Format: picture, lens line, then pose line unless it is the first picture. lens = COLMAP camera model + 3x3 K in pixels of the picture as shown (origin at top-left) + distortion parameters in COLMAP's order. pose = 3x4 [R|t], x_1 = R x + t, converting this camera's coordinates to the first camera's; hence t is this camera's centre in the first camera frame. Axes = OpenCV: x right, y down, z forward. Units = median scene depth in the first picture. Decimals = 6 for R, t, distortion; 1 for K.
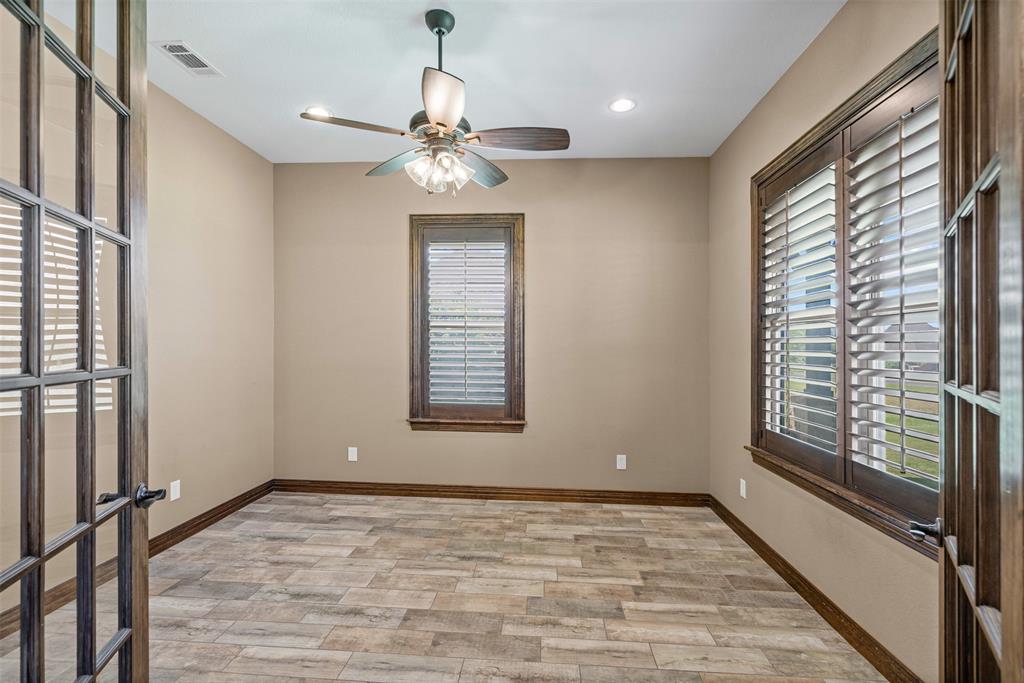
lens RADIAL K [[473.5, 0, 512.1], [0, 473.5, 348.9], [0, 0, 1]] dist [-0.006030, 0.002192]
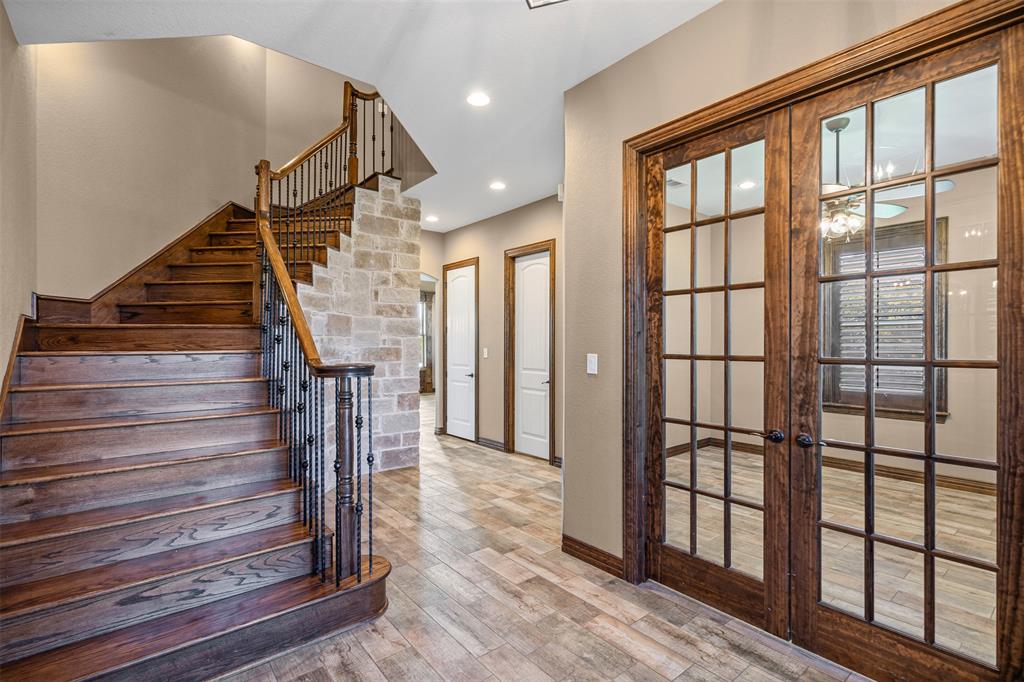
lens RADIAL K [[473.5, 0, 508.6], [0, 473.5, 345.0], [0, 0, 1]] dist [-0.006030, 0.002192]
pose [[0.679997, 0.001241, -0.733213, 0.133757], [-0.000375, 0.999999, 0.001344, -0.001608], [0.733214, -0.000639, 0.679997, -0.437911]]
